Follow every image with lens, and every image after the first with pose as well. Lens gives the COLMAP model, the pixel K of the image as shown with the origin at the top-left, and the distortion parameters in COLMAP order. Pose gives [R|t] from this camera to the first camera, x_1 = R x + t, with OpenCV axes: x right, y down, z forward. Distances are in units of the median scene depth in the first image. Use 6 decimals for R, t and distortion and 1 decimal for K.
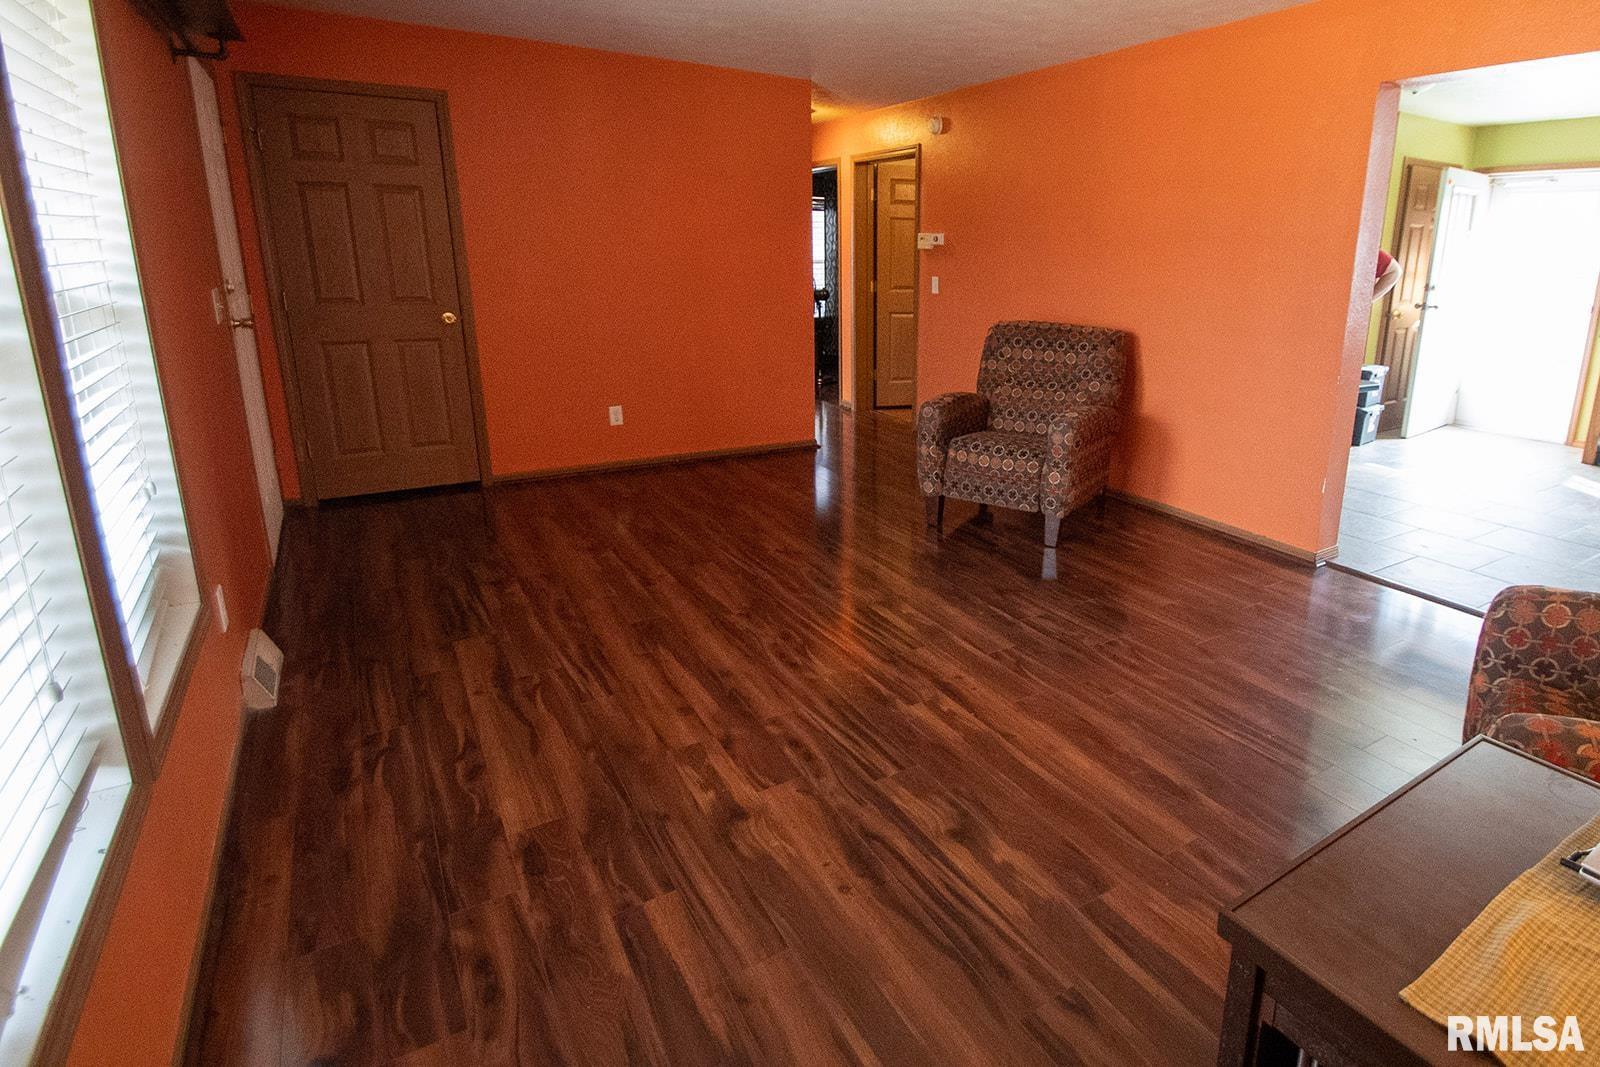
lens RADIAL K [[717.5, 0, 808.7], [0, 717.5, 538.3], [0, 0, 1]] dist [0.003975, -0.008386]
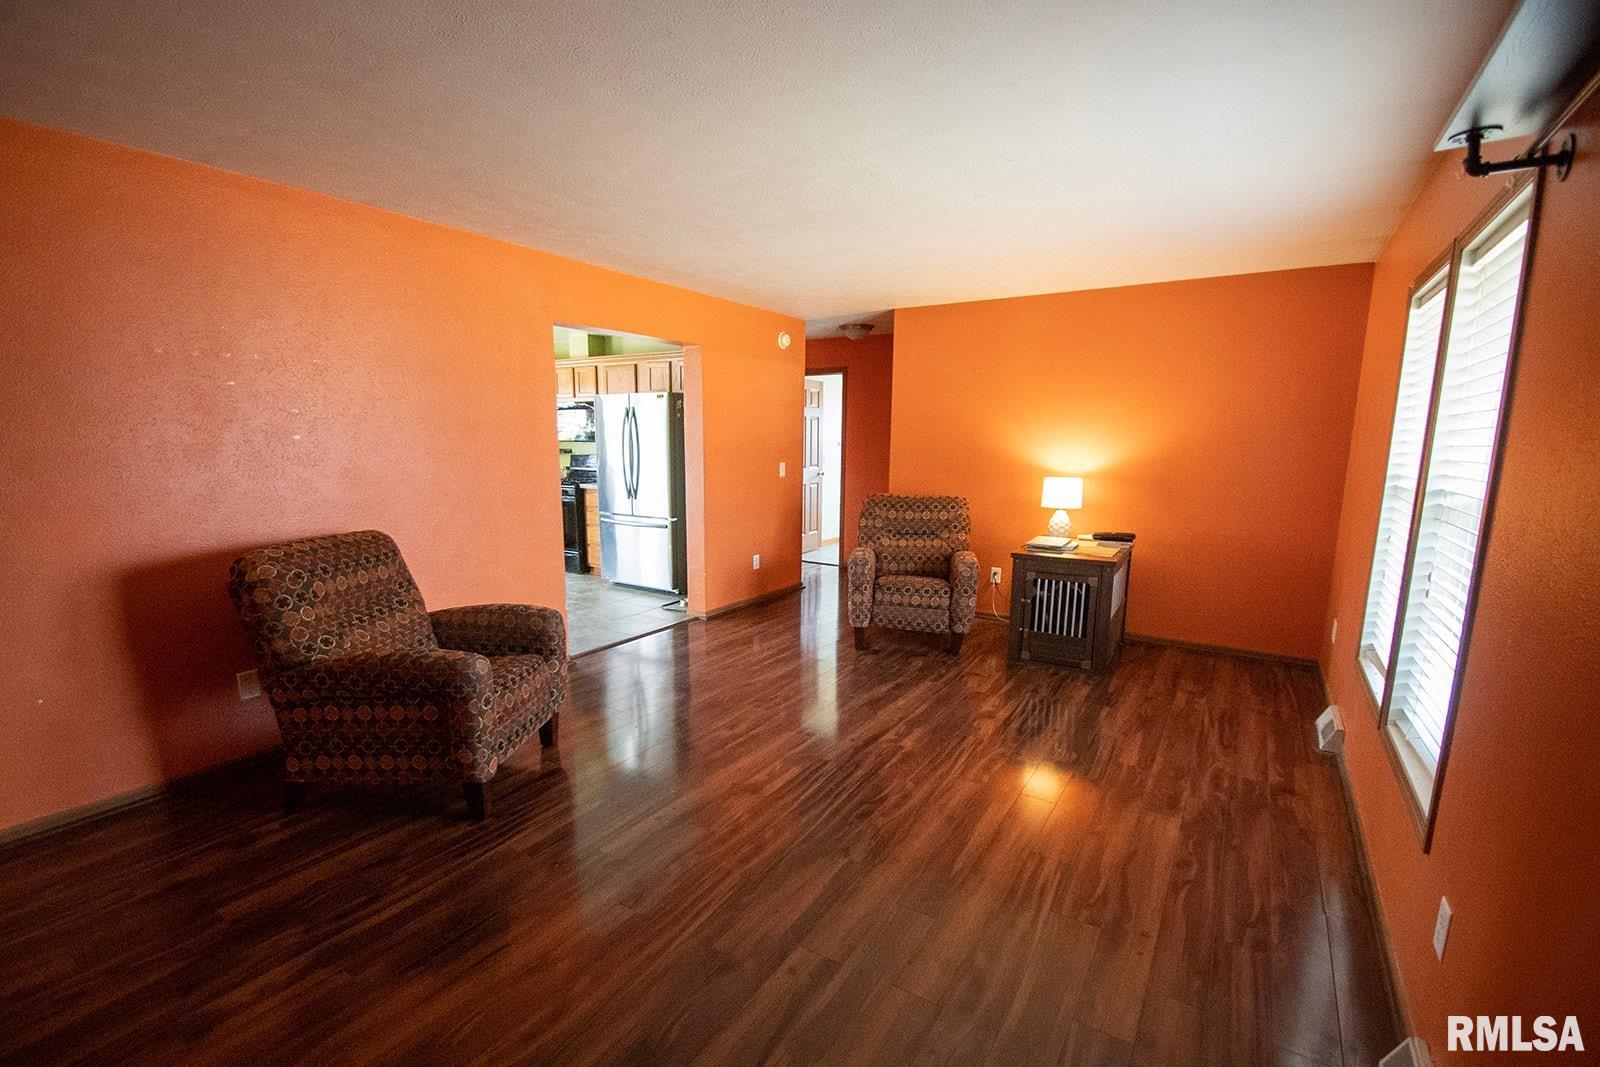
lens RADIAL K [[709.8, 0, 780.7], [0, 709.8, 556.8], [0, 0, 1]] dist [0.003121, -0.008805]
pose [[-0.426238, -0.178741, 0.886776, -1.195812], [0.330824, 0.881580, 0.336708, -0.850017], [-0.841948, 0.436885, -0.316631, 1.773559]]
